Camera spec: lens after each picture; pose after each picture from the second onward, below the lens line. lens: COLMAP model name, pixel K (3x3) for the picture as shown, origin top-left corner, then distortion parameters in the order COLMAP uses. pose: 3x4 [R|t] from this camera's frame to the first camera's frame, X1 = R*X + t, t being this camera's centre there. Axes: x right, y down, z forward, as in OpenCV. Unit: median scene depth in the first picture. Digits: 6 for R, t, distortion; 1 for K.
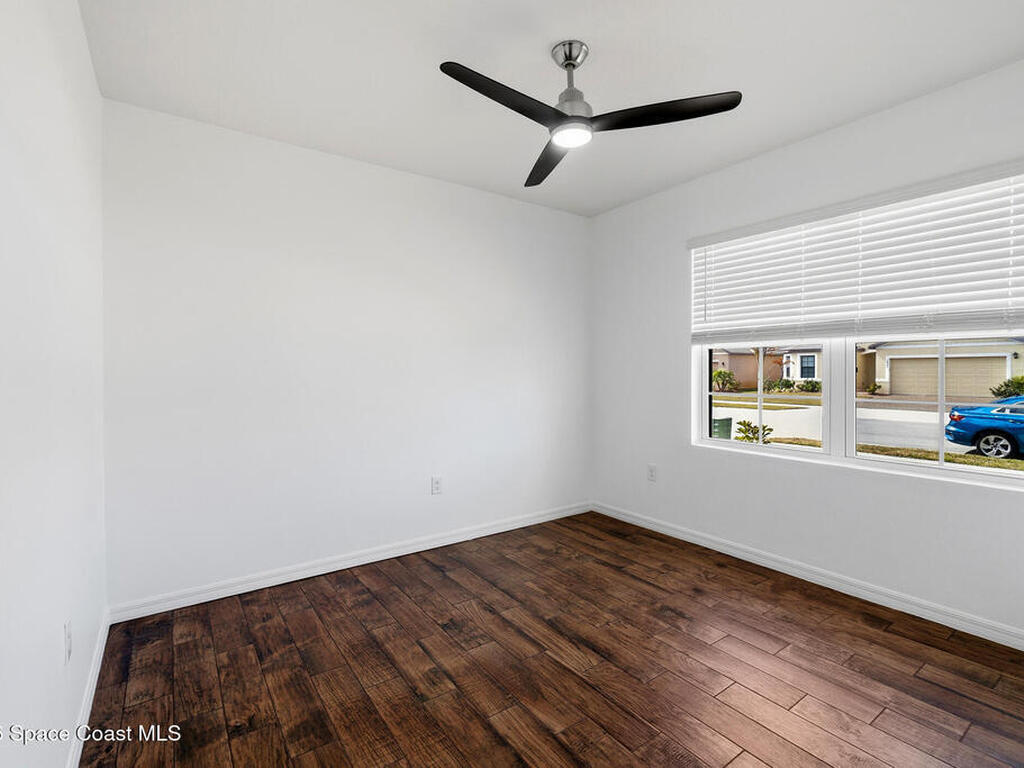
lens RADIAL K [[493.0, 0, 517.2], [0, 493.0, 381.5], [0, 0, 1]] dist [0.002627, 0.000368]
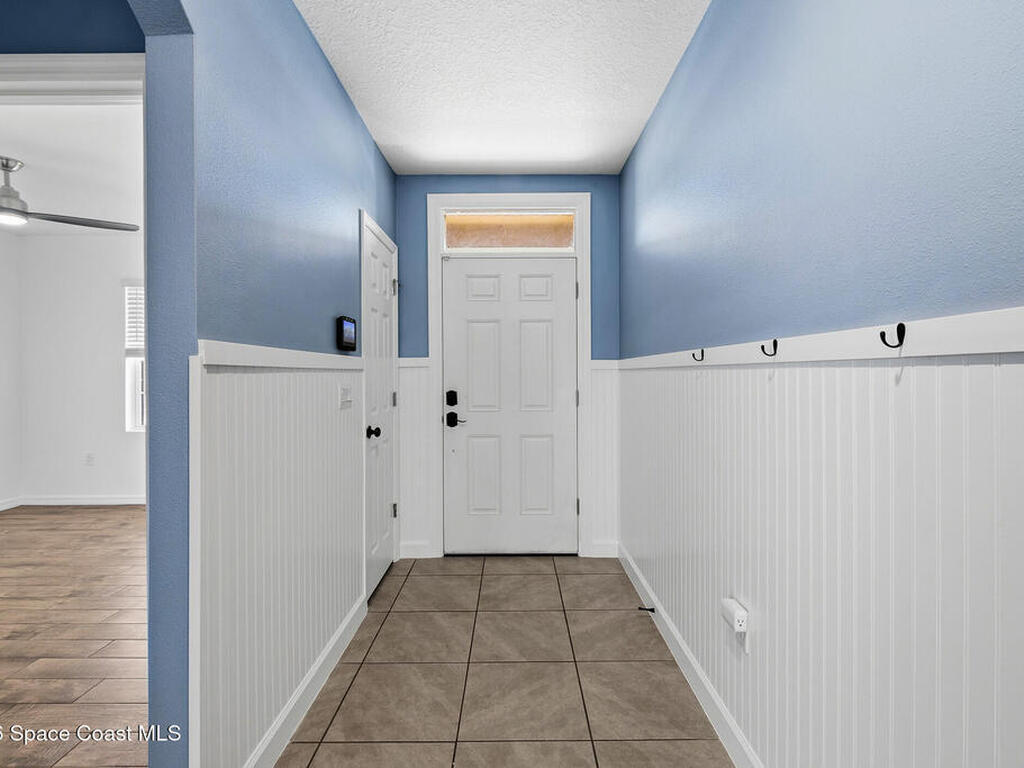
lens RADIAL K [[493.0, 0, 517.2], [0, 493.0, 381.5], [0, 0, 1]] dist [0.002627, 0.000368]
pose [[0.581139, 0.002774, 0.813800, -0.164841], [0.009145, 0.999909, -0.009939, 0.020964], [-0.813753, 0.013218, 0.581061, -0.872828]]
